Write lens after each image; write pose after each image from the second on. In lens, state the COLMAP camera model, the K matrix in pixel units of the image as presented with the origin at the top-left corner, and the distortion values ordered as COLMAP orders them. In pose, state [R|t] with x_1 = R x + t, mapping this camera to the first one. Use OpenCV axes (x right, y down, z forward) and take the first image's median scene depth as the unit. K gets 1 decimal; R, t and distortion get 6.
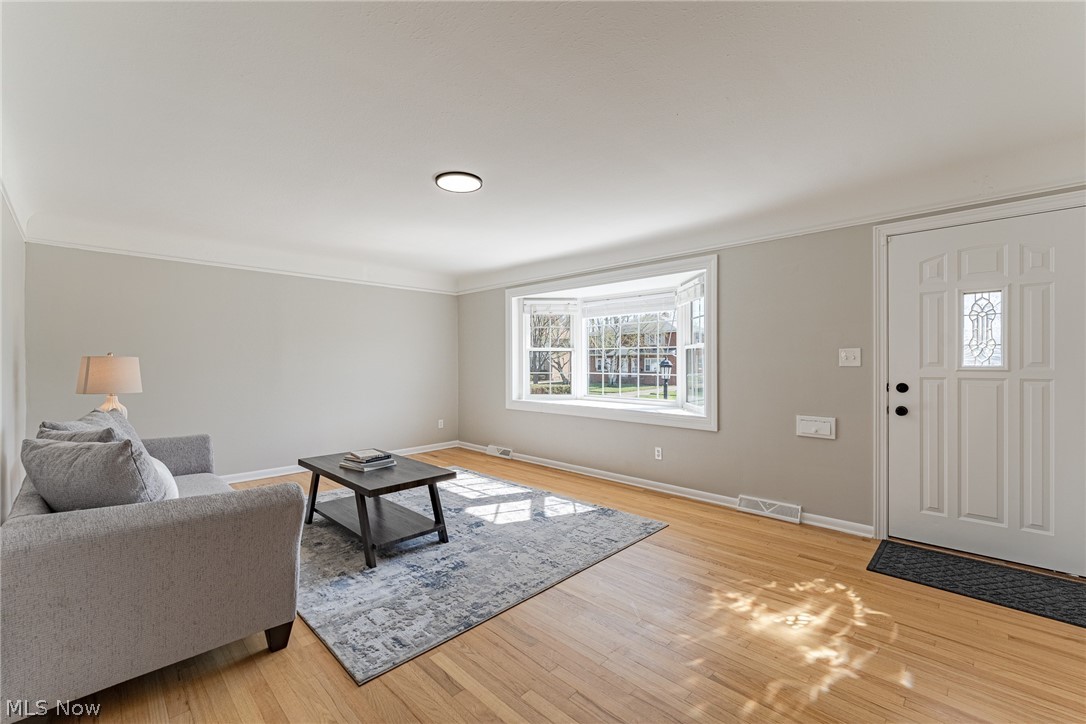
lens RADIAL K [[456.8, 0, 543.0], [0, 456.8, 362.0], [0, 0, 1]] dist [-0.001212, -0.000119]
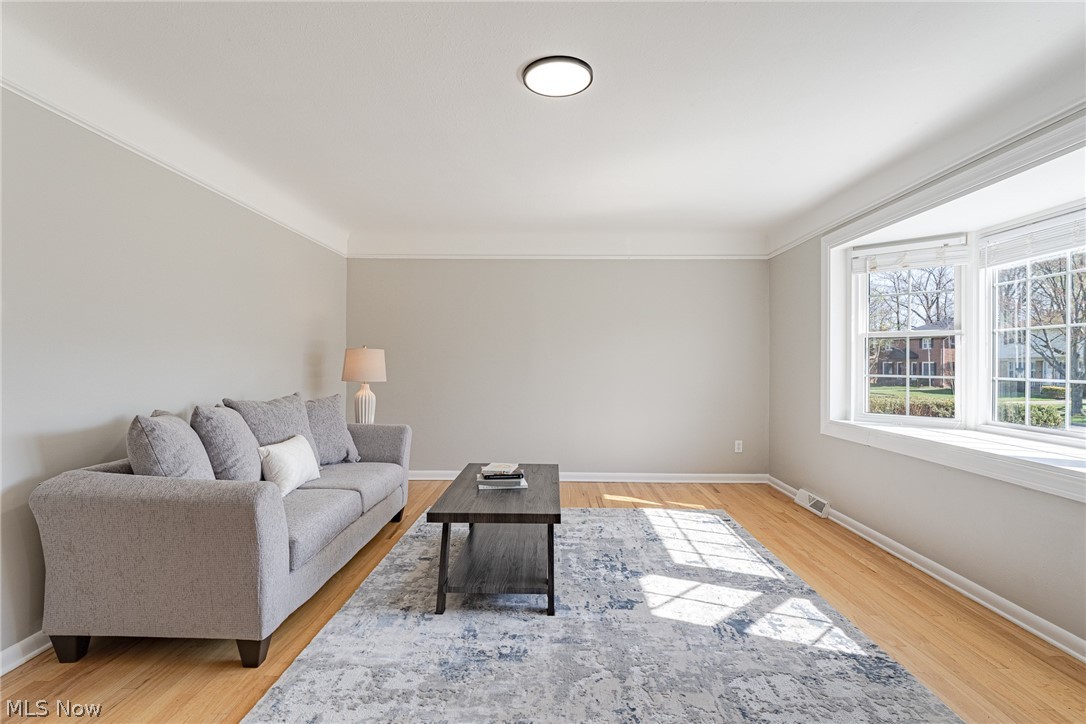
lens RADIAL K [[547.1, 0, 539.1], [0, 547.1, 363.1], [0, 0, 1]] dist [0.000533, -0.000497]
pose [[0.681433, 0.005926, -0.731856, 0.297795], [-0.007239, 0.999973, 0.001357, 0.015518], [0.731844, 0.004373, 0.681458, 0.346154]]
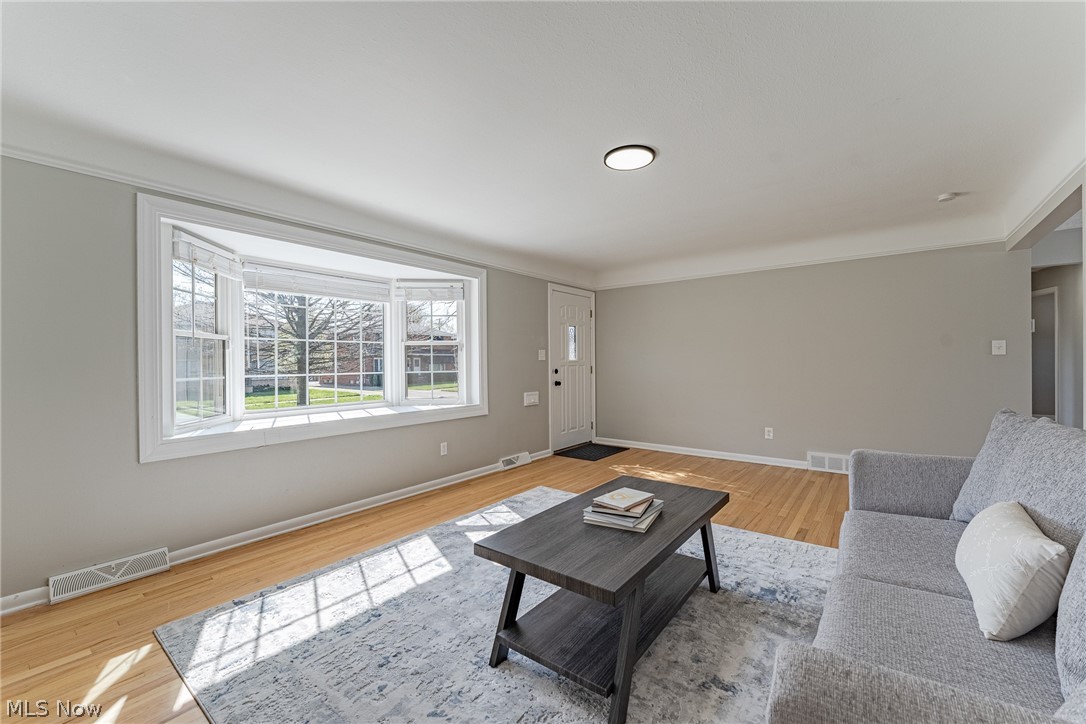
lens RADIAL K [[438.4, 0, 543.0], [0, 438.4, 362.0], [0, 0, 1]] dist [-0.000525, -0.000032]
pose [[-0.115080, 0.005687, 0.993340, -0.818277], [0.013591, 0.999899, -0.004150, 0.019015], [-0.993263, 0.013023, -0.115146, 1.004082]]
